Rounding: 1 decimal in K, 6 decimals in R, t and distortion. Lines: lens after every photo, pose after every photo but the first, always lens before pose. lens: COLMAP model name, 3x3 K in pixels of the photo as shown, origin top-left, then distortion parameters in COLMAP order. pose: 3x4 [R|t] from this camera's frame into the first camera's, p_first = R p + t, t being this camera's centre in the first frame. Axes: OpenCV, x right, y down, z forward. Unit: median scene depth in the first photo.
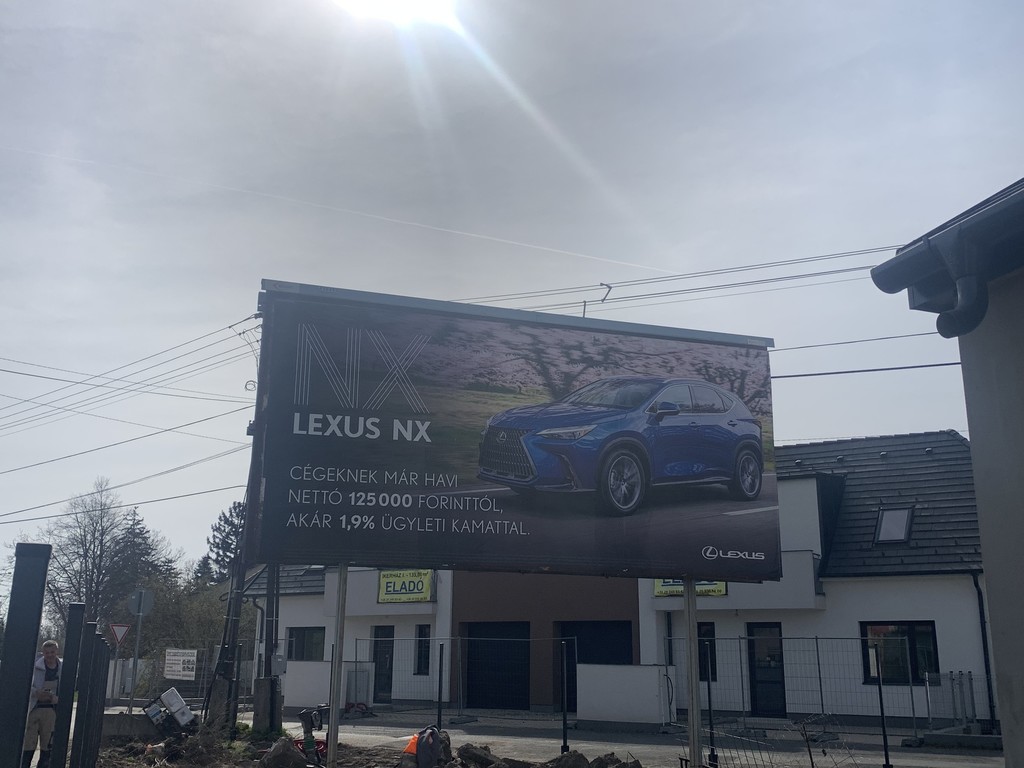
lens RADIAL K [[1035.4, 0, 512.0], [0, 1035.4, 384.0], [0, 0, 1]] dist [0.016377, 0.009000]
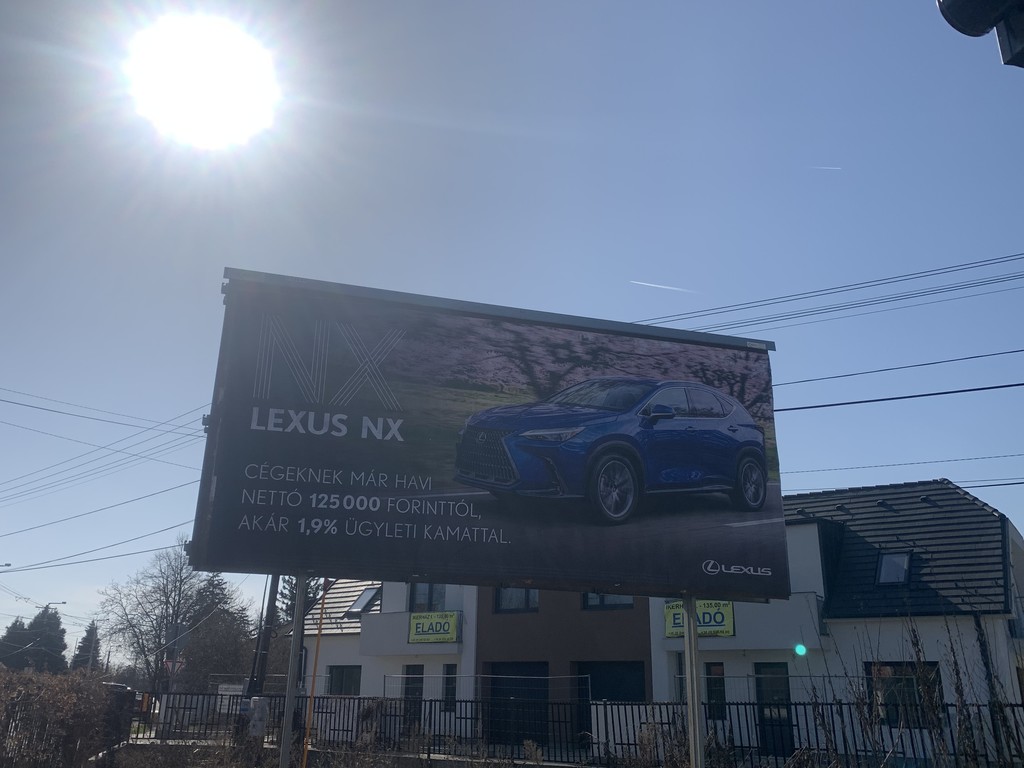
lens RADIAL K [[888.8, 0, 504.1], [0, 888.8, 377.2], [0, 0, 1]] dist [0.008024, -0.012660]
pose [[0.998992, -0.005818, -0.044520, 0.020713], [0.001781, 0.995923, -0.090185, 0.030873], [0.044863, 0.090015, 0.994929, 0.091548]]
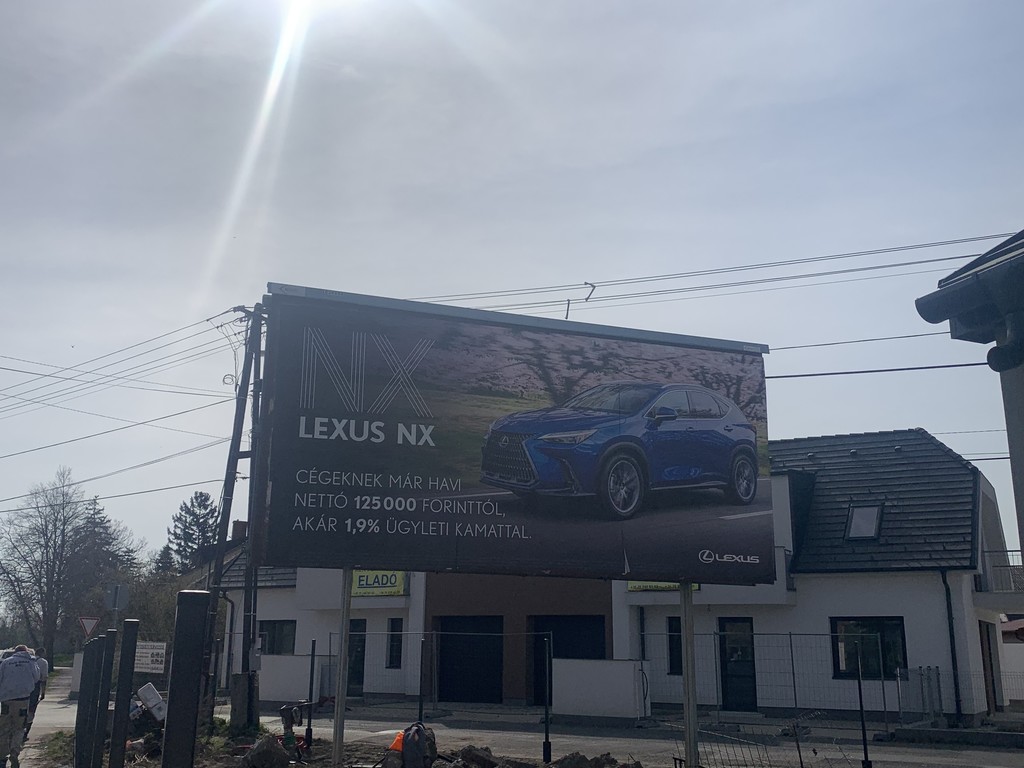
lens RADIAL K [[1035.9, 0, 509.1], [0, 1035.9, 381.8], [0, 0, 1]] dist [0.010906, 0.002556]
pose [[0.999430, 0.009589, 0.032357, -0.017121], [-0.009806, 0.999930, 0.006551, -0.005974], [-0.032292, -0.006865, 0.999455, -0.003642]]
